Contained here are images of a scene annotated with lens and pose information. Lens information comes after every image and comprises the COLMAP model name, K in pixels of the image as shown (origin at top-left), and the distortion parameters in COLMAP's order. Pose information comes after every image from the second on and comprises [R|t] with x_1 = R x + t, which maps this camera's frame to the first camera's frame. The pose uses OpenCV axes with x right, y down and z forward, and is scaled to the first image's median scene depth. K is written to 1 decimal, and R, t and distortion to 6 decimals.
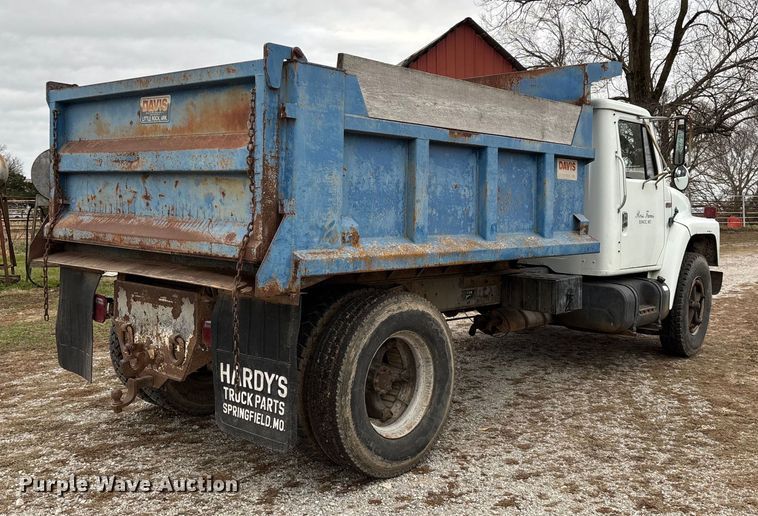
lens RADIAL K [[762.1, 0, 381.5], [0, 762.1, 234.0], [0, 0, 1]] dist [0.084449, -0.013713]
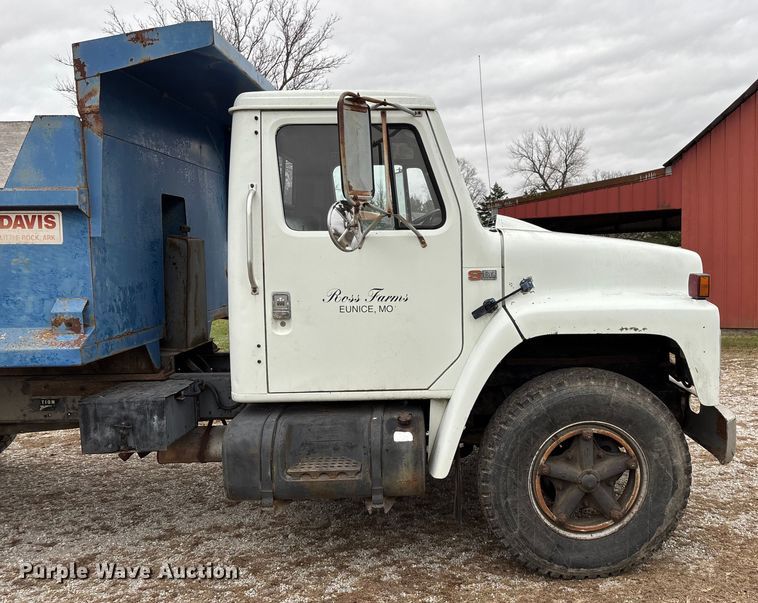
lens RADIAL K [[694.1, 0, 379.5], [0, 694.1, 323.9], [0, 0, 1]] dist [-0.005231, -0.001689]
pose [[0.696656, 0.051807, -0.715532, 0.828116], [-0.006097, 0.997781, 0.066308, -0.044901], [0.717379, -0.041831, 0.695426, 0.795994]]
